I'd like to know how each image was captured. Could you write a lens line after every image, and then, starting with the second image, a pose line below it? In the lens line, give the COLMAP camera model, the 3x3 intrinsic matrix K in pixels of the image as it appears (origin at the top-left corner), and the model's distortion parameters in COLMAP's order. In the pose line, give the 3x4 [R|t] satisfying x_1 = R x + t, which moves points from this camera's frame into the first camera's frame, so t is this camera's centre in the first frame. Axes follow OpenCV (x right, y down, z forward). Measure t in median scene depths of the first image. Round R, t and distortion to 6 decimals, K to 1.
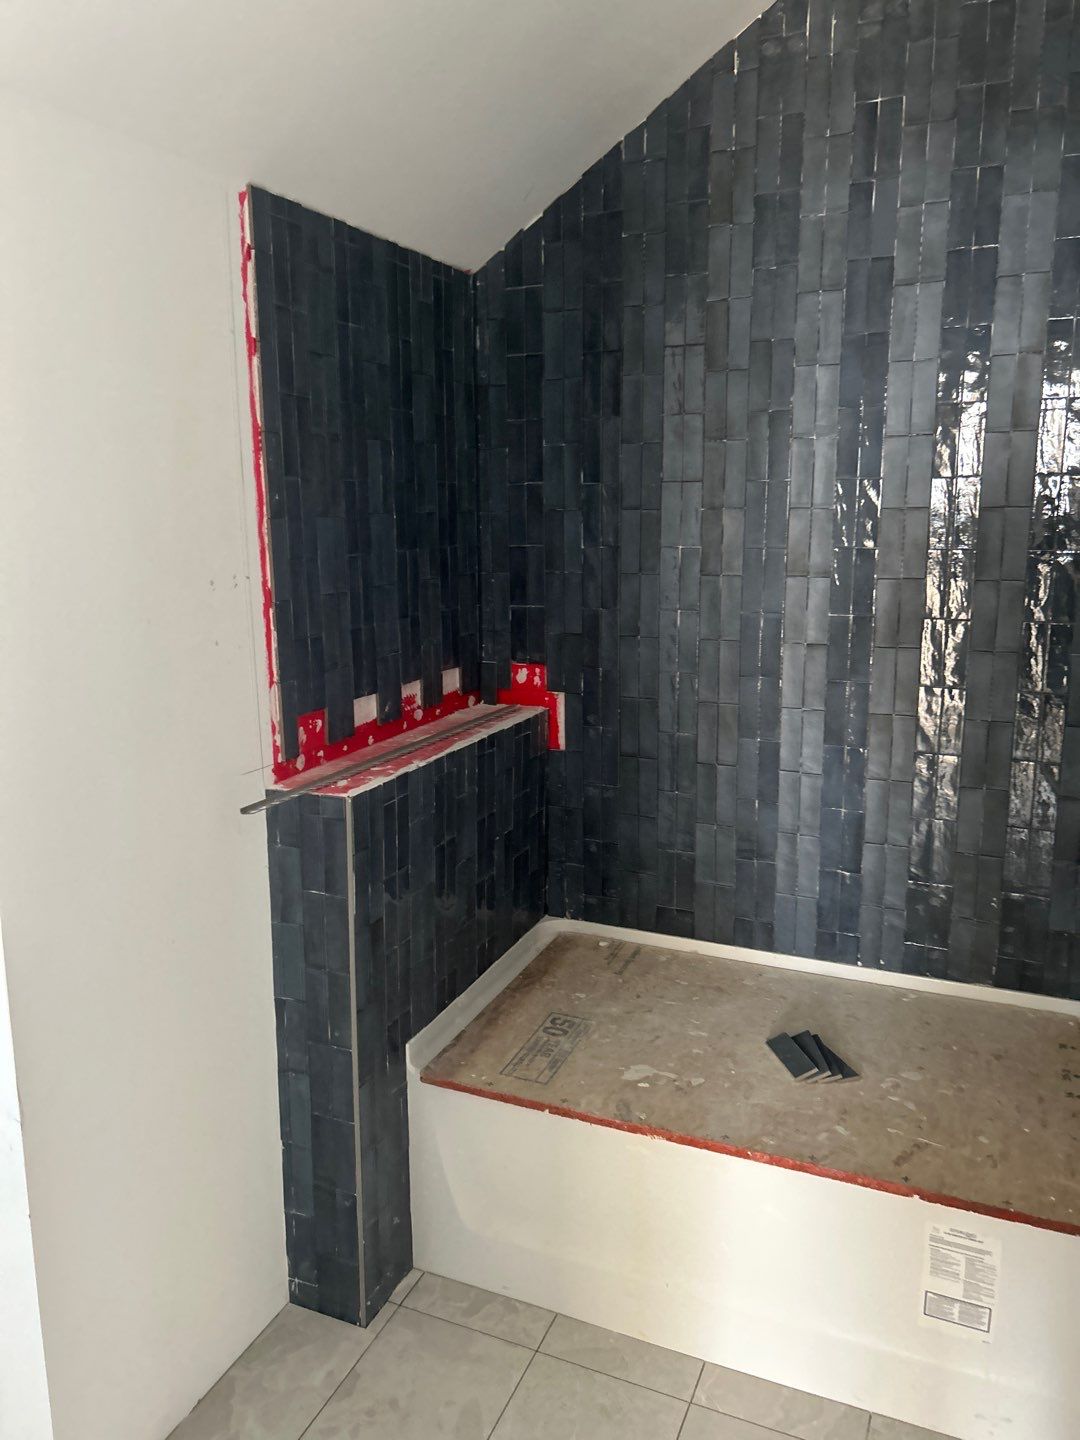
lens RADIAL K [[1082.8, 0, 526.7], [0, 1082.8, 710.6], [0, 0, 1]] dist [0.036287, -0.039895]
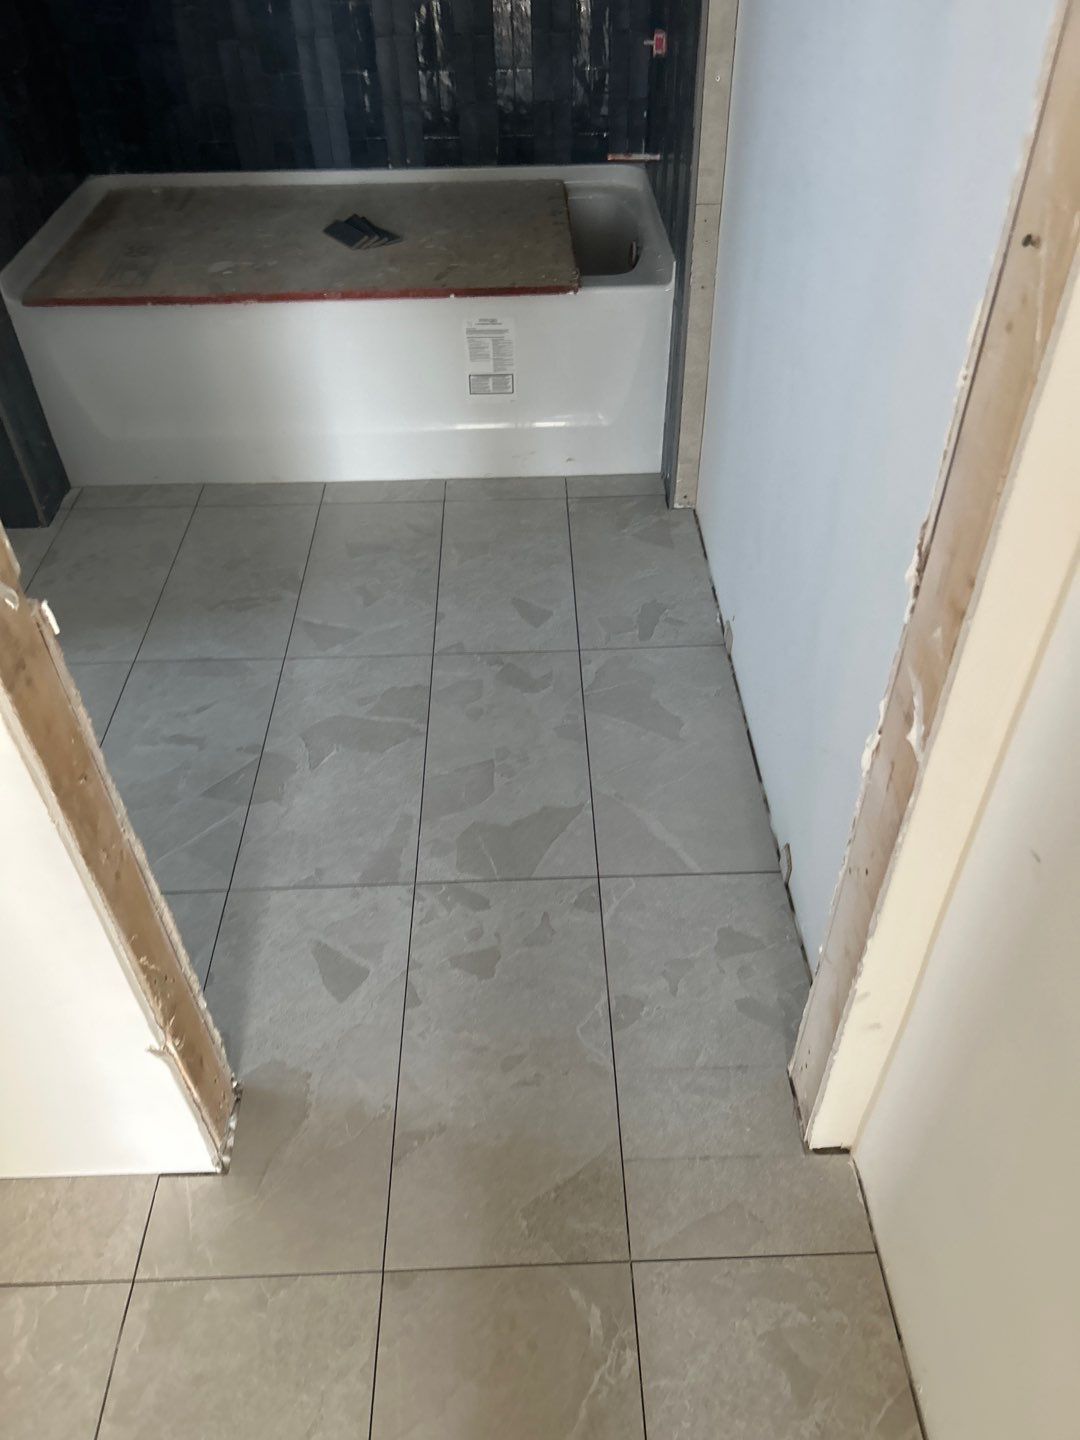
lens RADIAL K [[1082.8, 0, 562.1], [0, 1082.8, 714.5], [0, 0, 1]] dist [0.036287, -0.039895]
pose [[0.898399, -0.296660, 0.323839, -0.075468], [0.086567, 0.842523, 0.531658, 0.128453], [-0.430564, -0.449608, 0.782603, -0.237181]]
